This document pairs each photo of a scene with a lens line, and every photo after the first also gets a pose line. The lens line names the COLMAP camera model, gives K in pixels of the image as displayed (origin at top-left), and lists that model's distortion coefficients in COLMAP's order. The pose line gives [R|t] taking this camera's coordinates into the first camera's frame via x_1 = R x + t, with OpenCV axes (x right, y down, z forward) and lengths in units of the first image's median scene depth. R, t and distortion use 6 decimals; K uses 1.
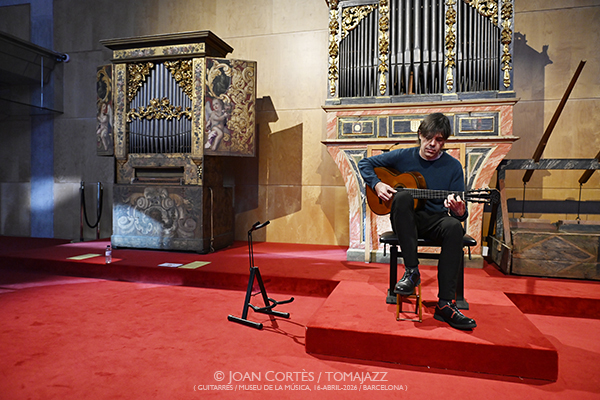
lens RADIAL K [[391.0, 0, 301.8], [0, 391.0, 196.5], [0, 0, 1]] dist [-0.008506, -0.003601]
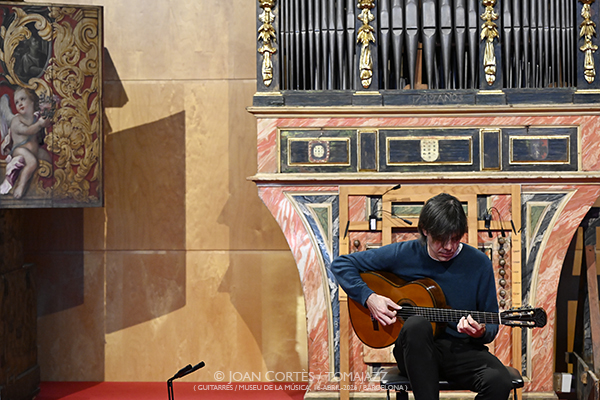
lens RADIAL K [[1339.4, 0, 299.8], [0, 1339.4, 200.0], [0, 0, 1]] dist [-0.026309, 0.000000]
pose [[0.984828, -0.025250, 0.171684, -0.180712], [0.025017, 0.999681, 0.003521, -0.120413], [-0.171719, 0.000827, 0.985146, -0.702447]]
